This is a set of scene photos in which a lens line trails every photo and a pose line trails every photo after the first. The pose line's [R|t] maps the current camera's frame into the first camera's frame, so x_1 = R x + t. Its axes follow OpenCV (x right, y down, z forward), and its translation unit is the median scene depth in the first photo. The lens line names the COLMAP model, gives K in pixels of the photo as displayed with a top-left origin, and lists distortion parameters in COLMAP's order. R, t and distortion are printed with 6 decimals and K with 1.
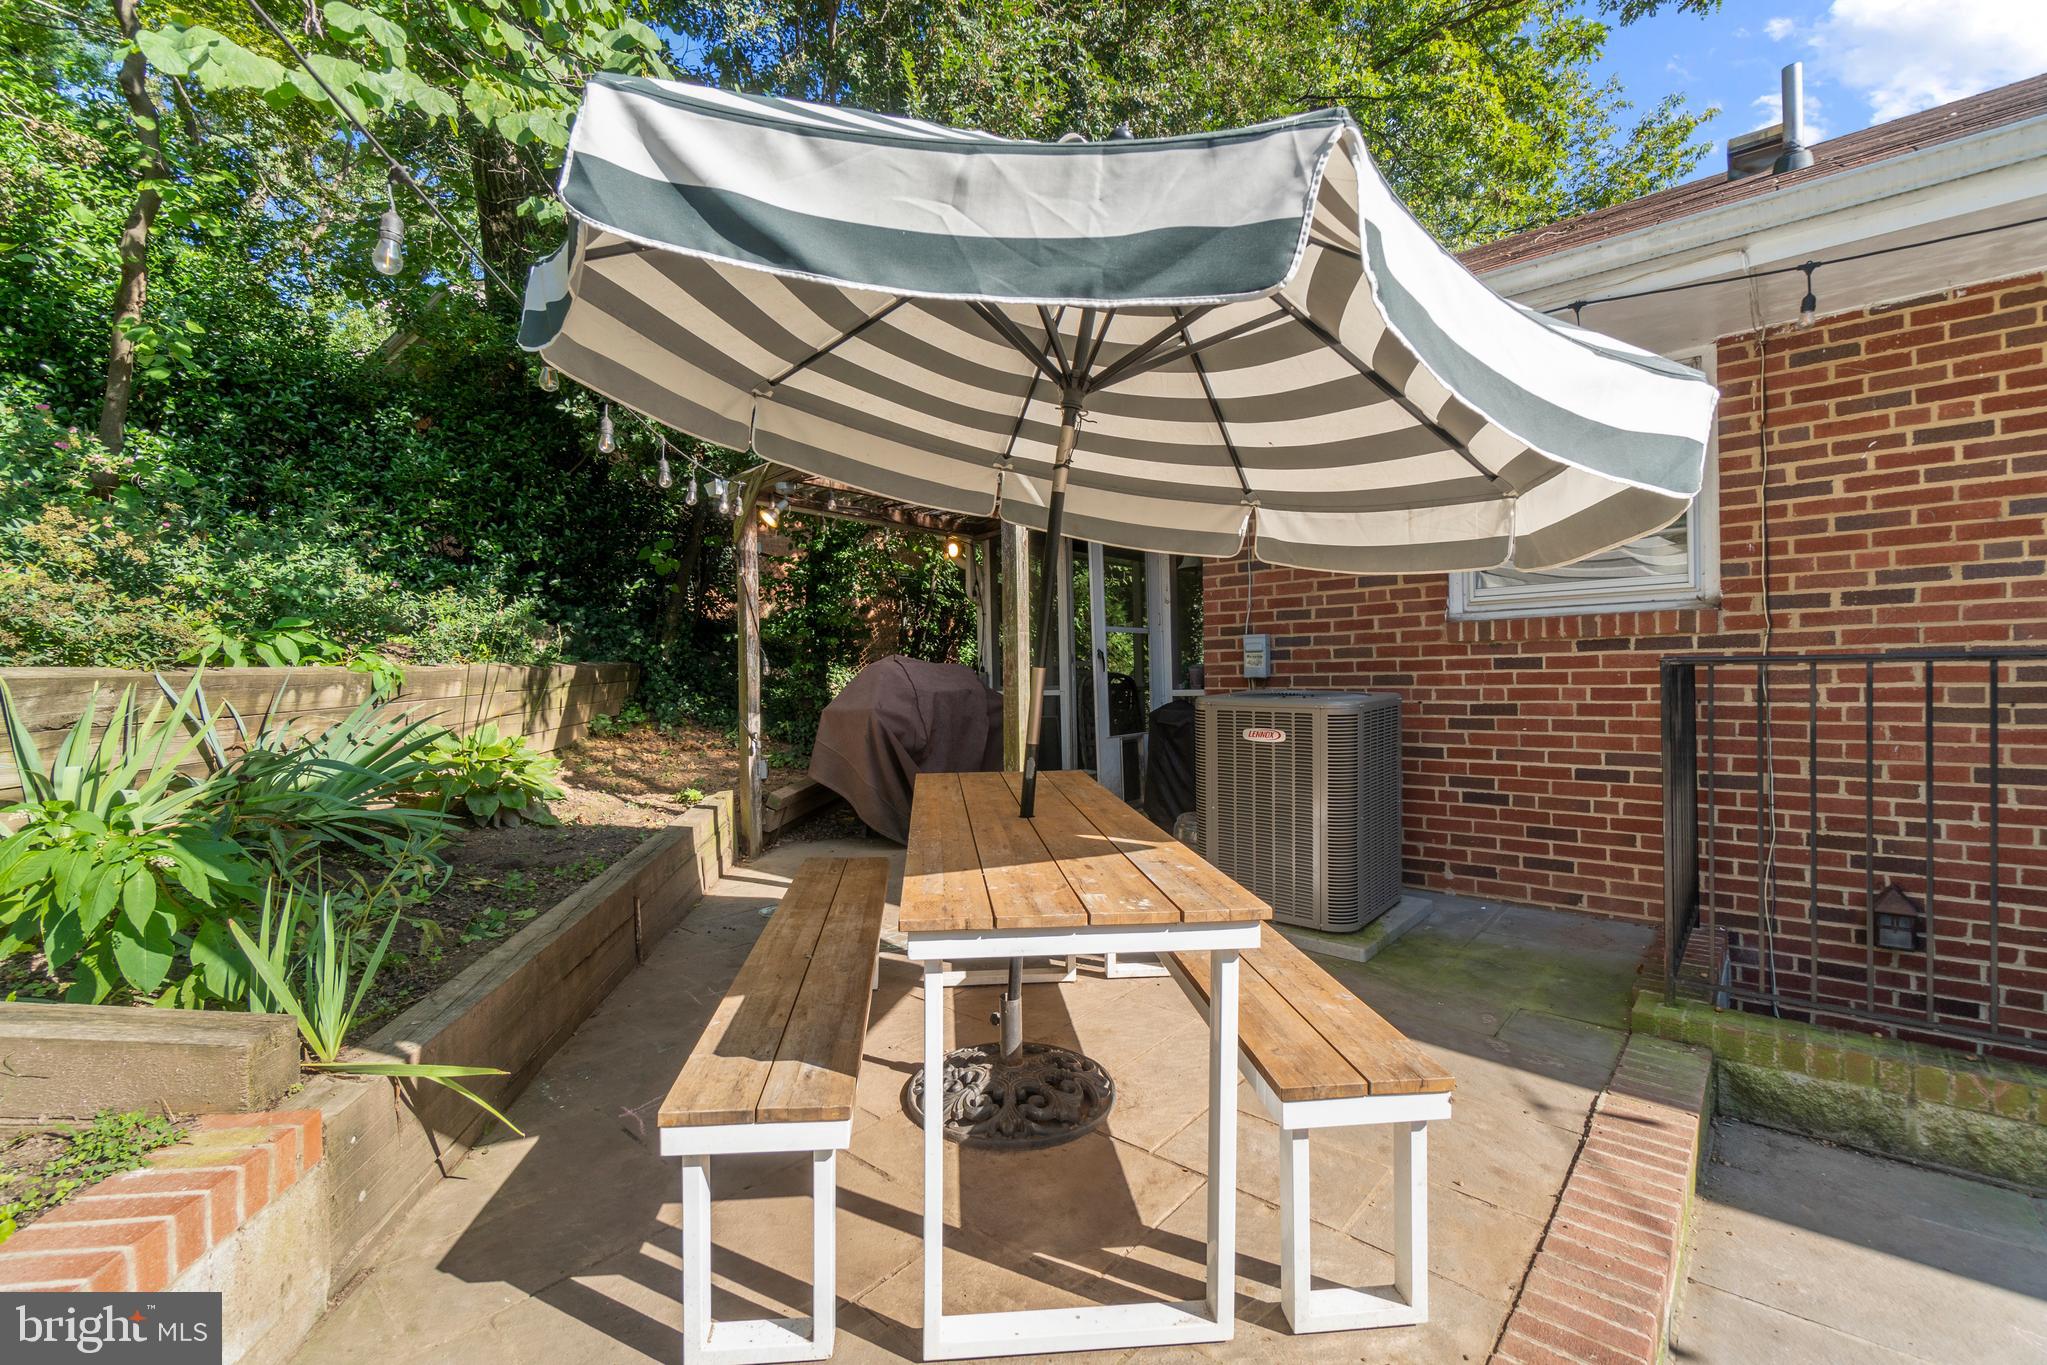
lens RADIAL K [[894.6, 0, 1001.2], [0, 894.6, 687.7], [0, 0, 1]] dist [-0.000399, 0.001187]
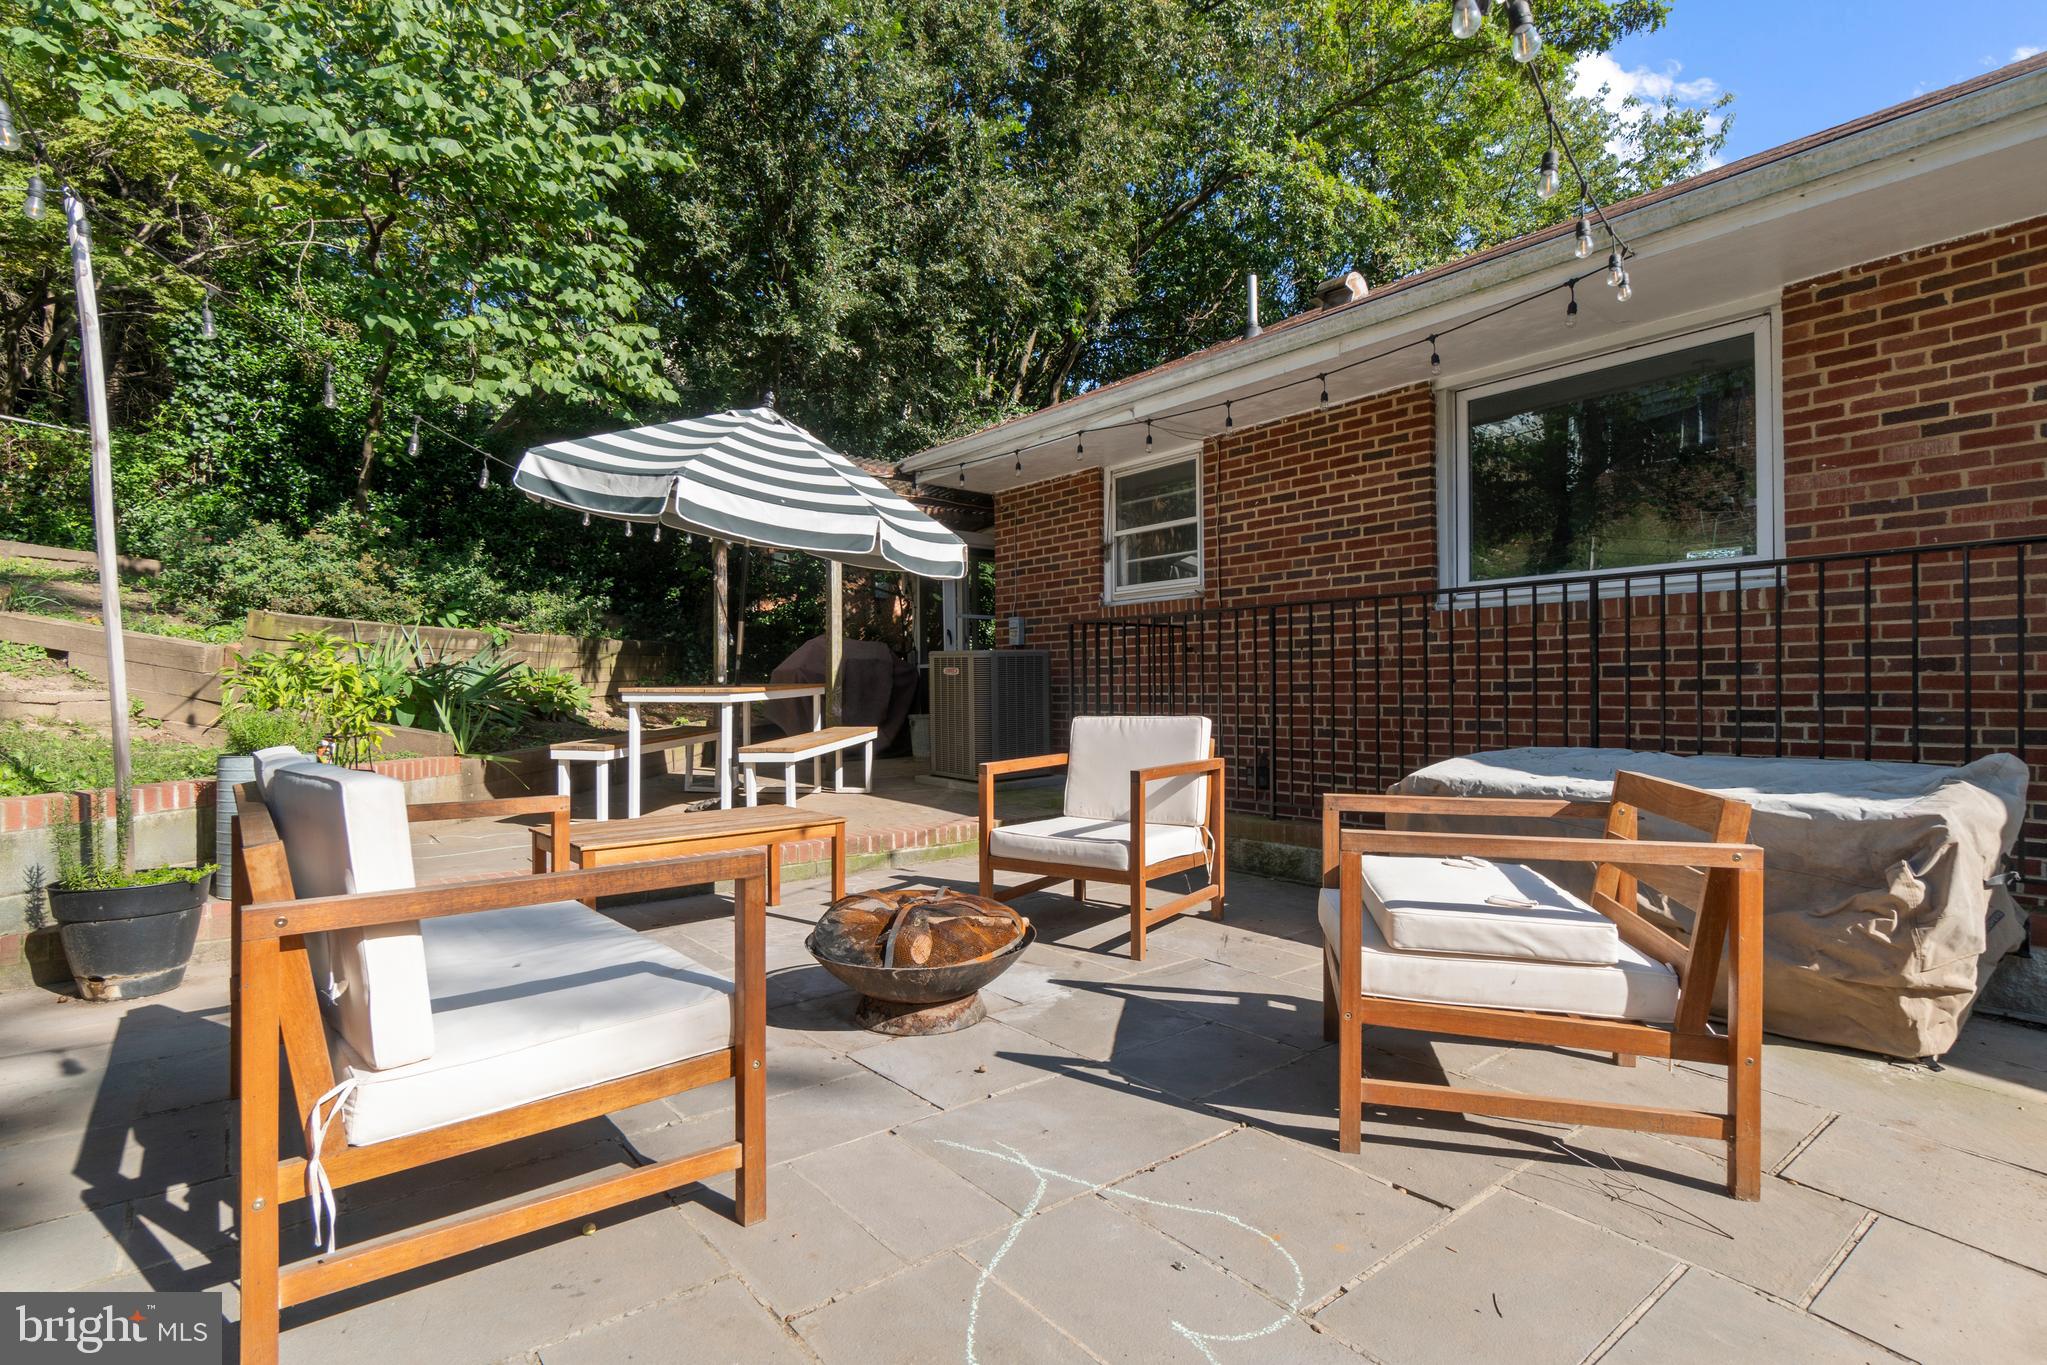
lens RADIAL K [[1019.7, 0, 1003.3], [0, 1019.7, 686.6], [0, 0, 1]] dist [0.001824, -0.002283]
pose [[0.984477, 0.012377, -0.175079, 0.793770], [-0.015693, 0.999723, -0.017567, 0.125158], [0.174813, 0.020041, 0.984398, -0.998860]]
